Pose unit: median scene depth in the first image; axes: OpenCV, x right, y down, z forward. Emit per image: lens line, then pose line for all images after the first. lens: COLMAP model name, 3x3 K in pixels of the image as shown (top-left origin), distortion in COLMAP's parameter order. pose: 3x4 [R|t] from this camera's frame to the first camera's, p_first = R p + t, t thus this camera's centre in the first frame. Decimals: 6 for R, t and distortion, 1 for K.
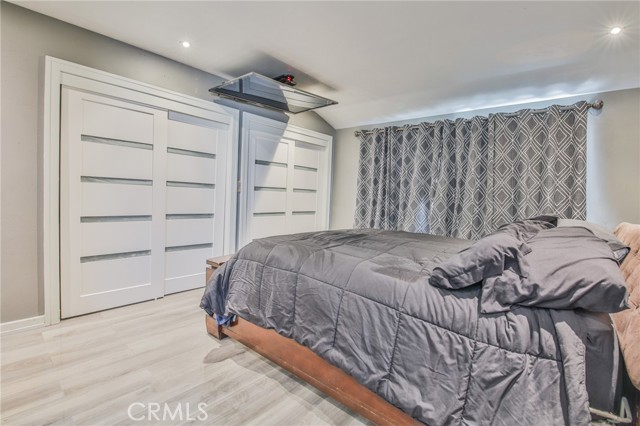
lens RADIAL K [[292.6, 0, 321.0], [0, 292.6, 209.4], [0, 0, 1]] dist [-0.000508, -0.012753]
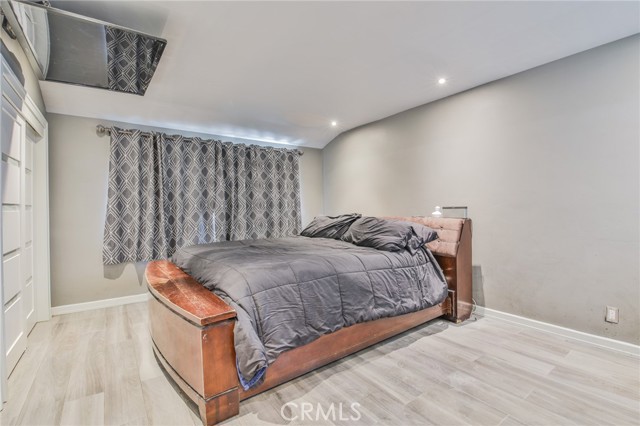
lens RADIAL K [[292.6, 0, 321.0], [0, 292.6, 209.4], [0, 0, 1]] dist [-0.000508, -0.012753]
pose [[0.222420, -0.048226, 0.973757, -0.916641], [0.070977, 0.996927, 0.033161, -0.070918], [-0.972364, 0.061739, 0.225160, 0.555066]]
